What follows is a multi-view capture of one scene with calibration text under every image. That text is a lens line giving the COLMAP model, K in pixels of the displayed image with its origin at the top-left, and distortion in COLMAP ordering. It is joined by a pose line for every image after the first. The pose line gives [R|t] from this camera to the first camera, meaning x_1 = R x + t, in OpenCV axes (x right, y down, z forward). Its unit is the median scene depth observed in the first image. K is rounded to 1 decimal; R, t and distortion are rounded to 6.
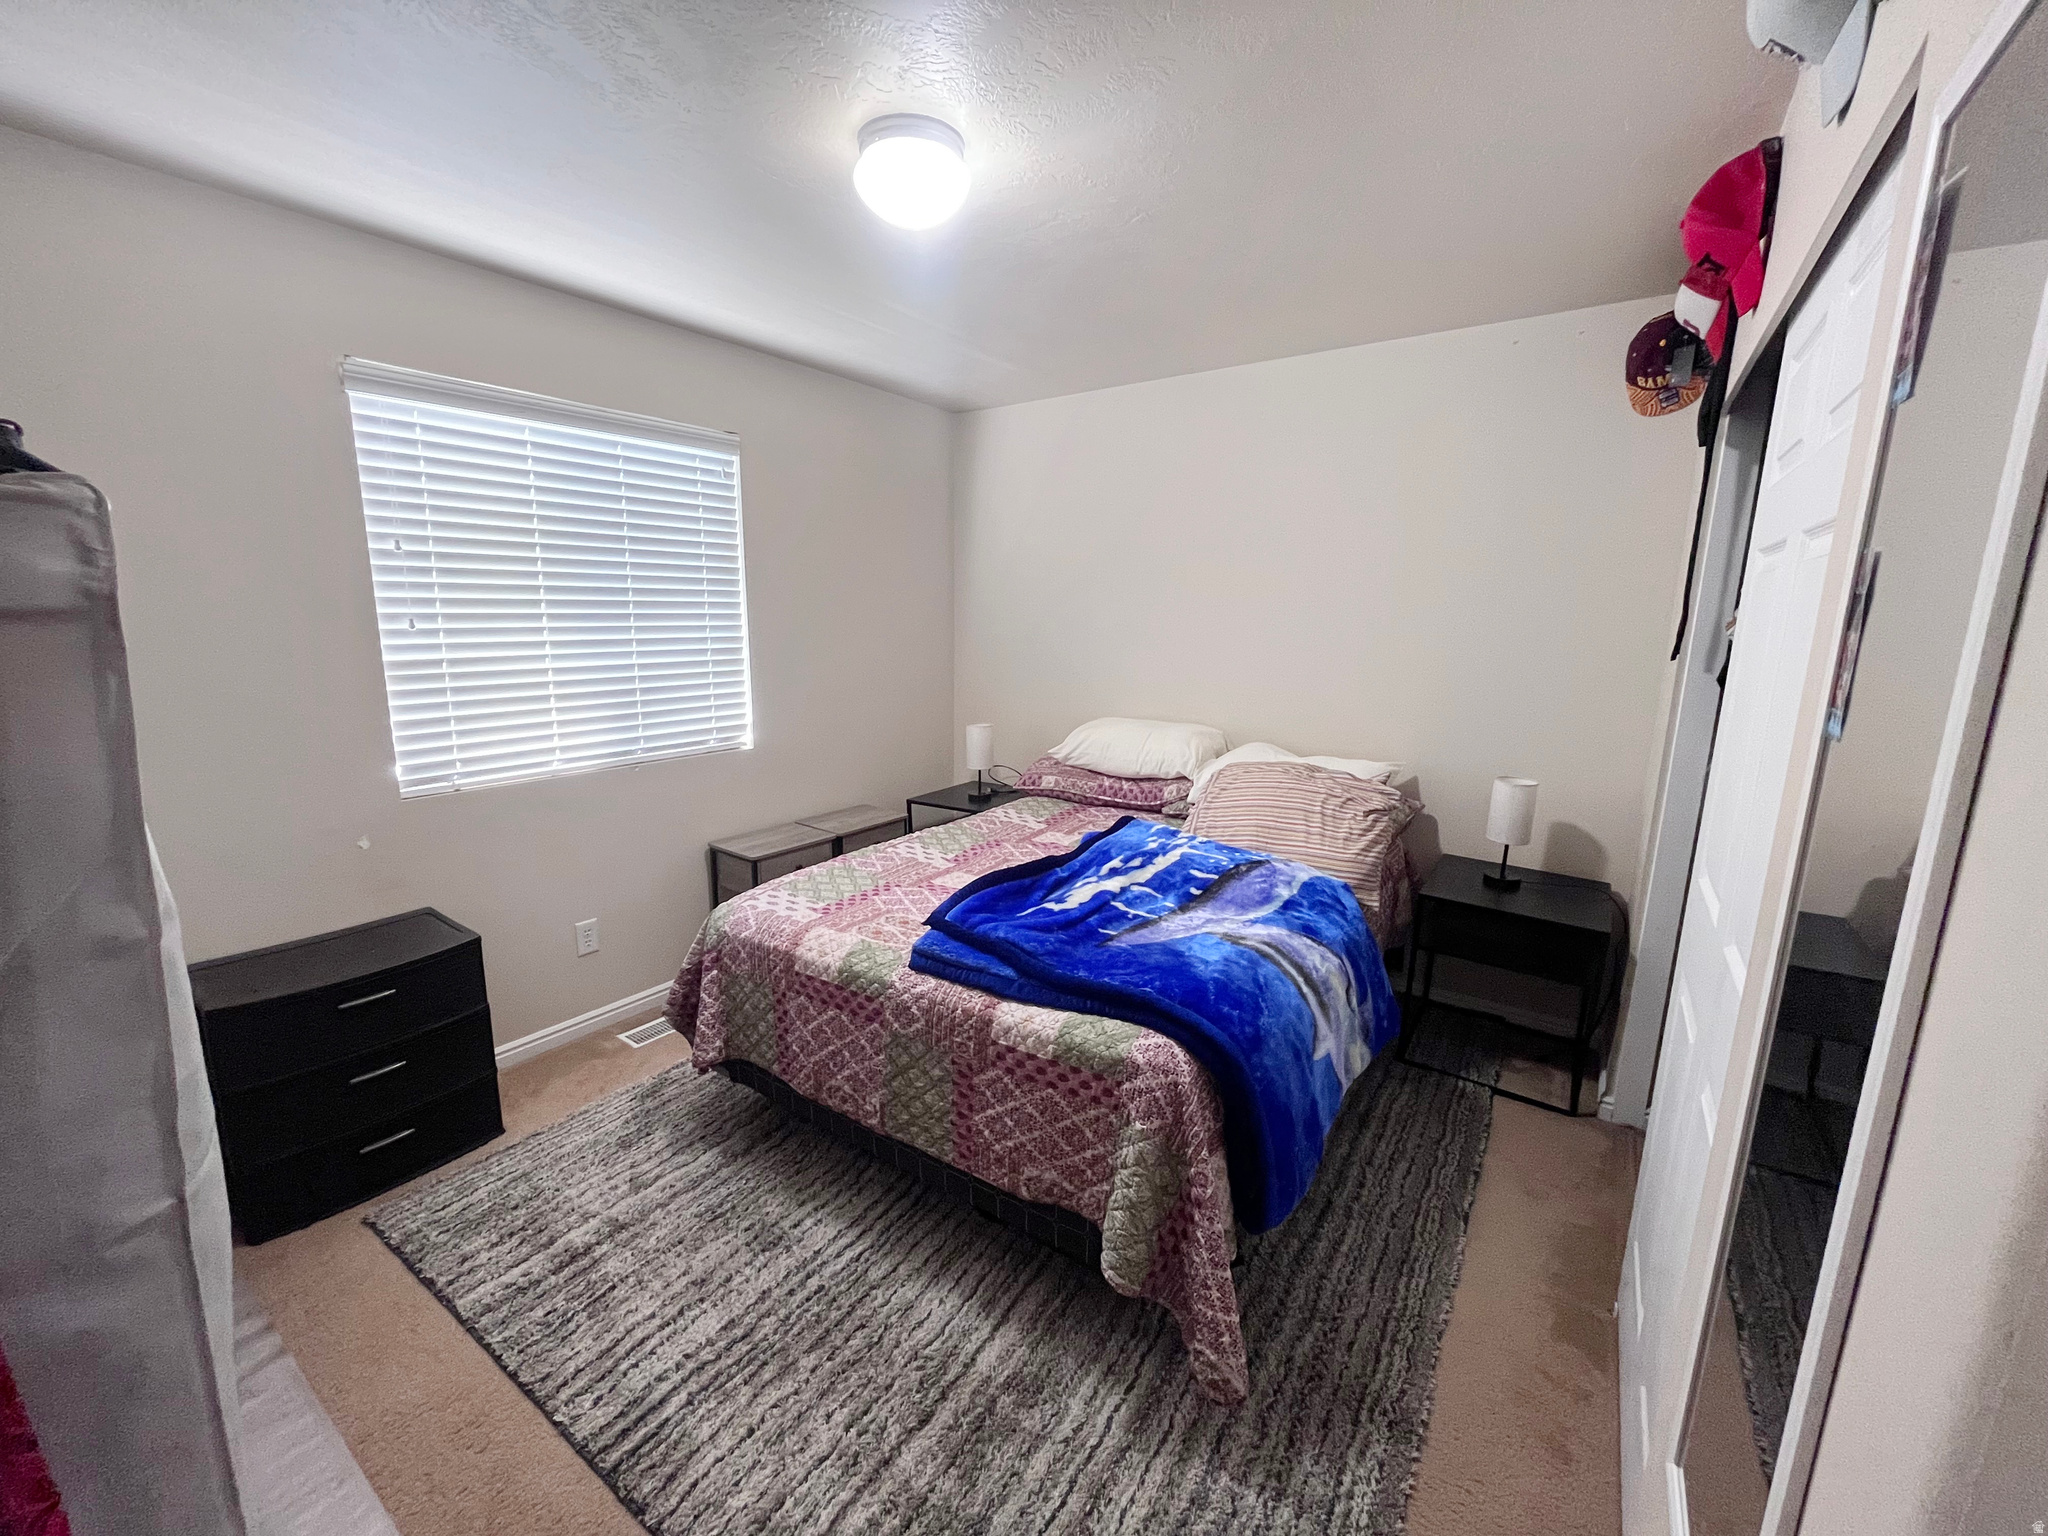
lens RADIAL K [[829.8, 0, 1027.2], [0, 829.8, 770.7], [0, 0, 1]] dist [-0.004585, -0.000904]
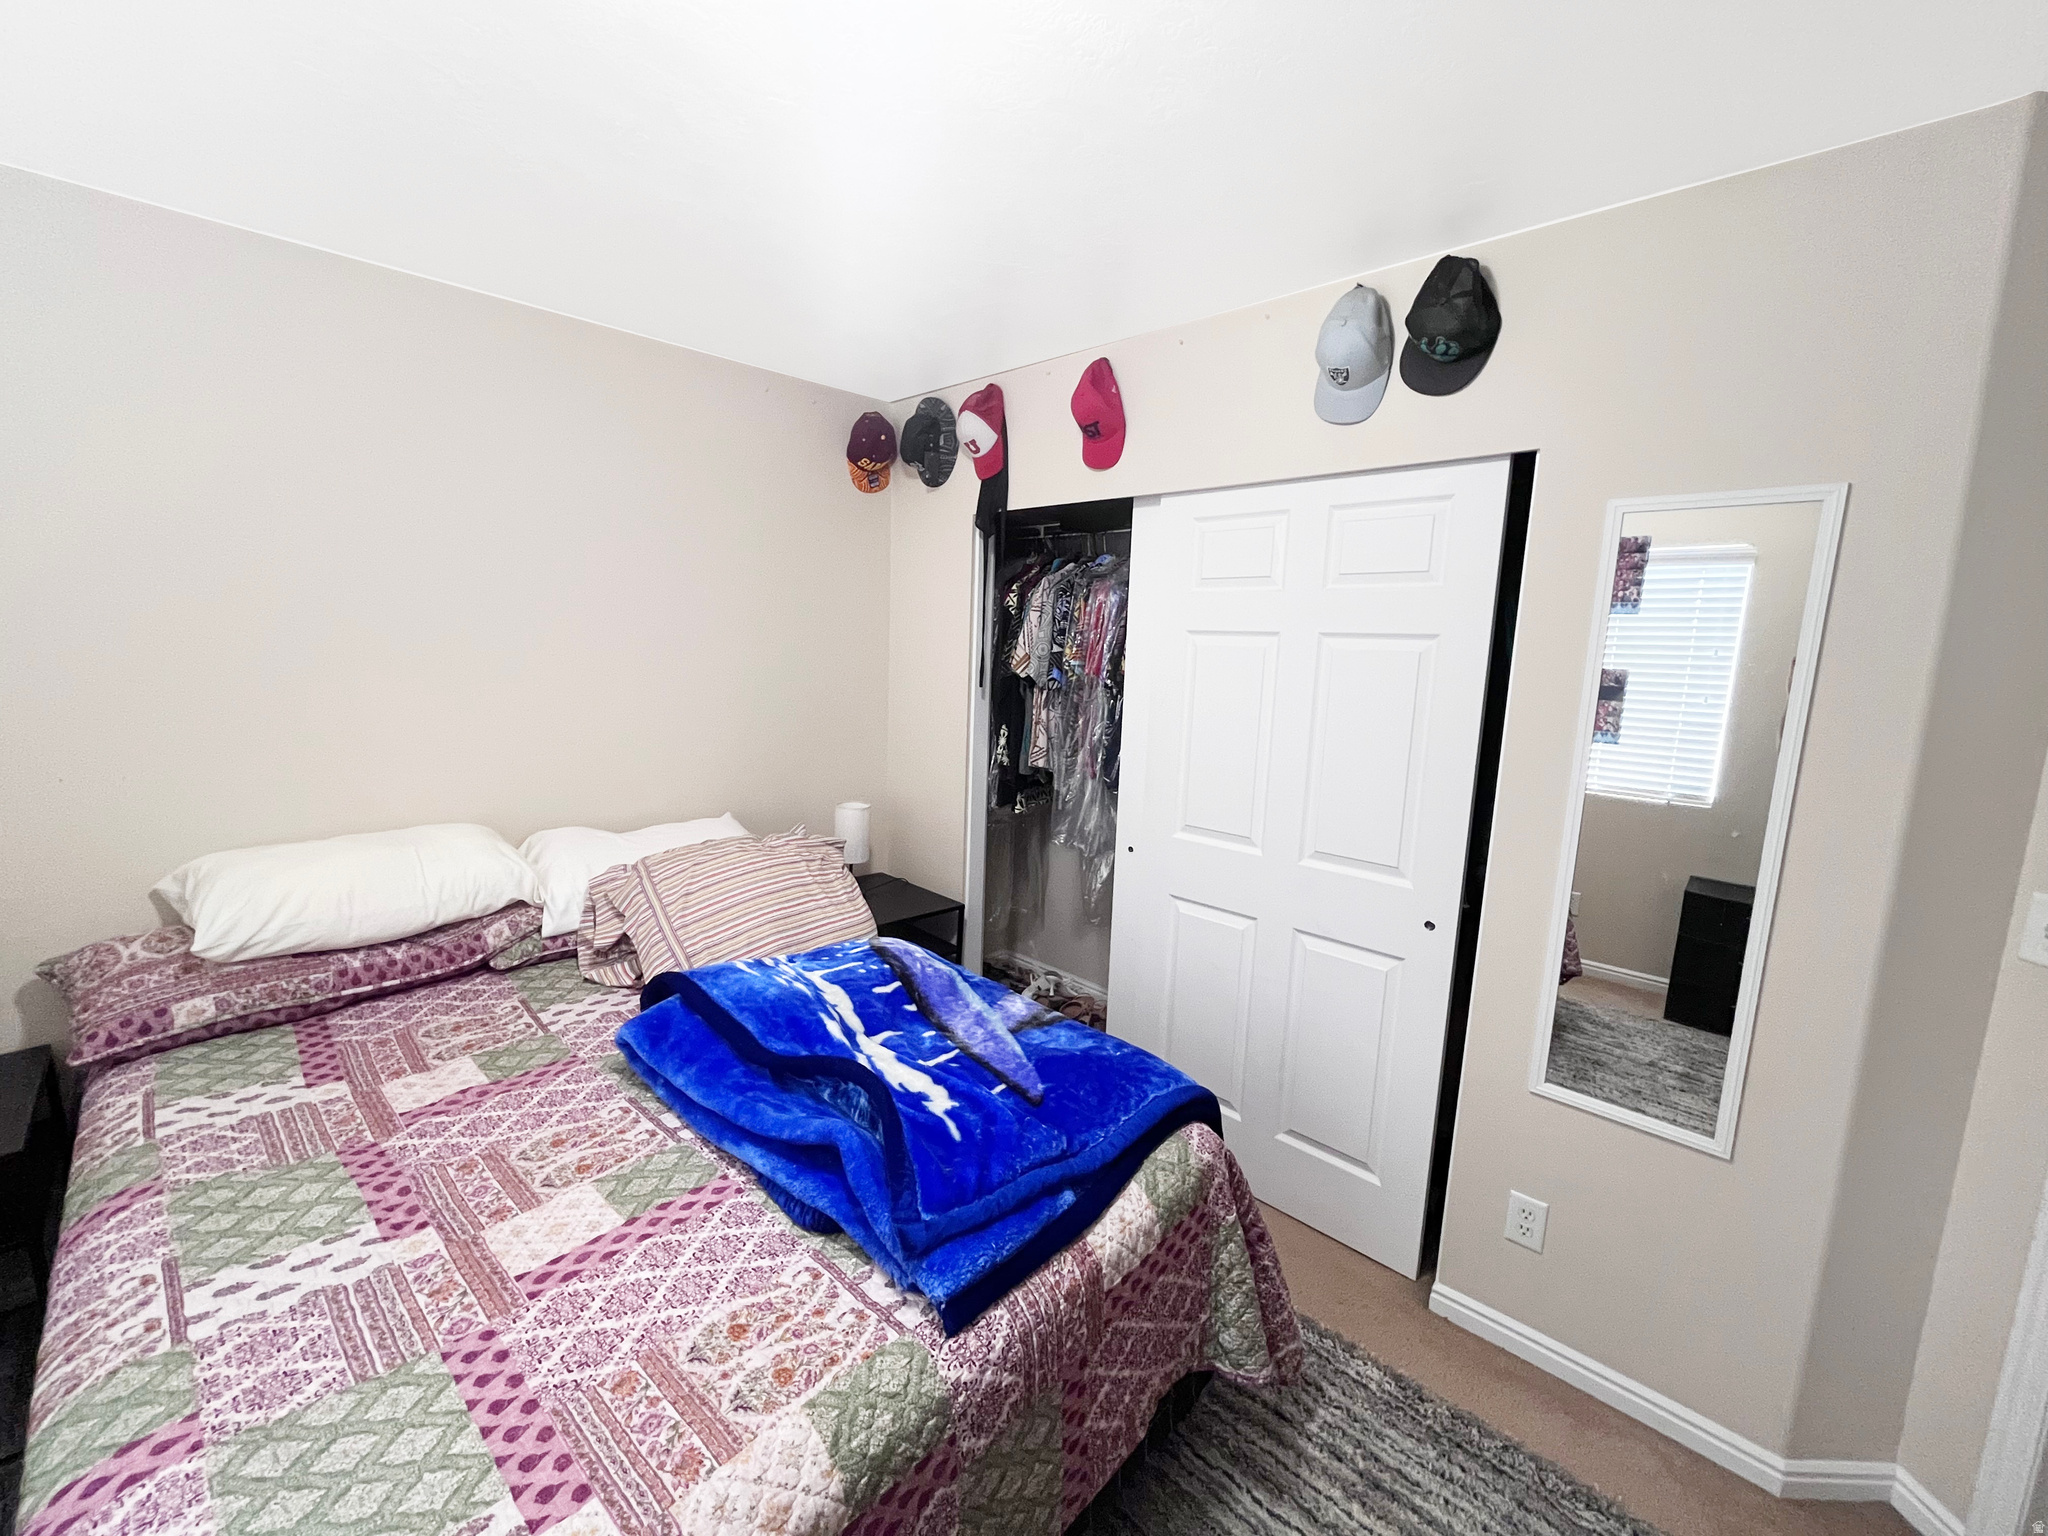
lens RADIAL K [[829.8, 0, 1025.5], [0, 829.8, 761.0], [0, 0, 1]] dist [-0.004585, -0.000904]
pose [[0.158105, -0.148385, 0.976209, -0.497568], [0.157338, 0.979799, 0.123448, -0.162483], [-0.974807, 0.134077, 0.178257, 0.642746]]
